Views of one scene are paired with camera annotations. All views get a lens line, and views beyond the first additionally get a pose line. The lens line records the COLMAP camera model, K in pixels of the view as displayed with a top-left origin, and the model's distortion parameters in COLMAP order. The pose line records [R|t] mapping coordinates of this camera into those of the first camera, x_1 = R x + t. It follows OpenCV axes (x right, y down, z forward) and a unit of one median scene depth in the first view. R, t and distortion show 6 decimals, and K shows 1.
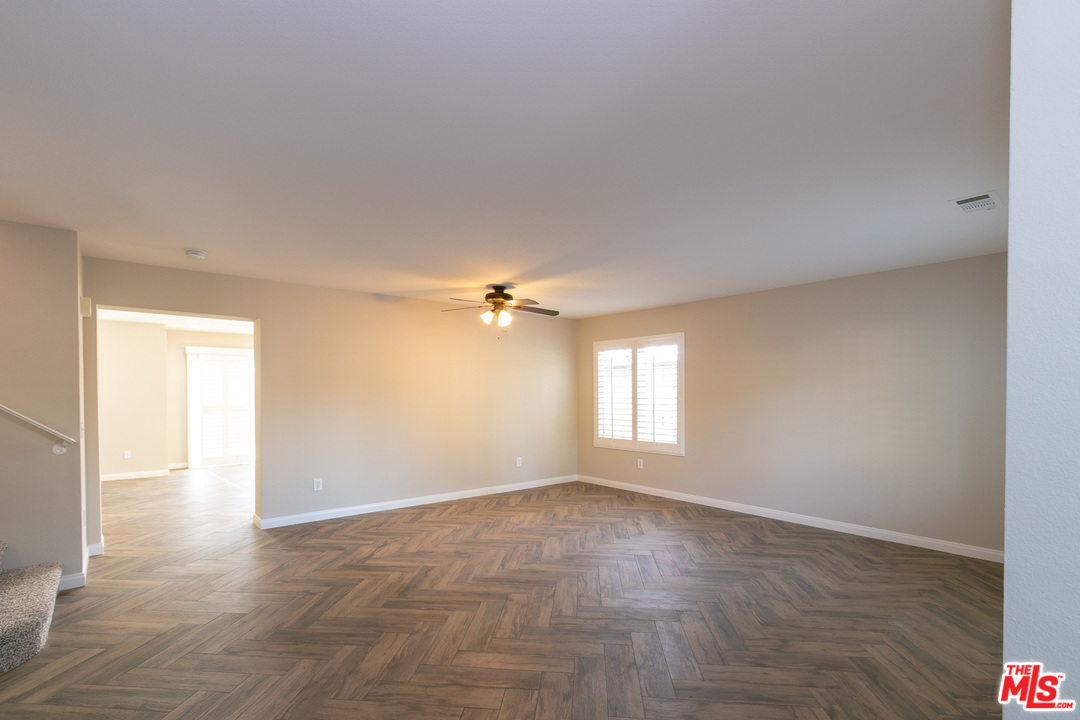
lens RADIAL K [[491.3, 0, 551.2], [0, 491.3, 398.4], [0, 0, 1]] dist [0.000708, -0.000620]
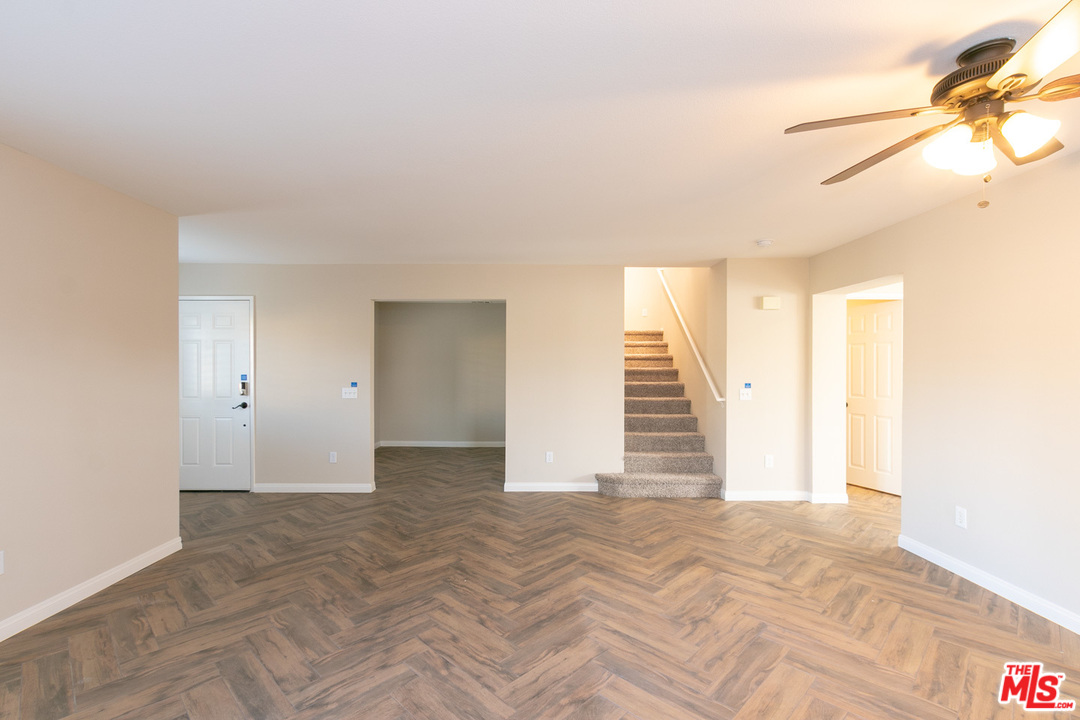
lens RADIAL K [[491.3, 0, 542.8], [0, 491.3, 362.7], [0, 0, 1]] dist [0.000708, -0.000620]
pose [[-0.631945, -0.004061, -0.775003, 0.507491], [-0.013713, 0.999888, 0.005943, -0.029042], [0.774892, 0.014383, -0.631930, 1.417038]]
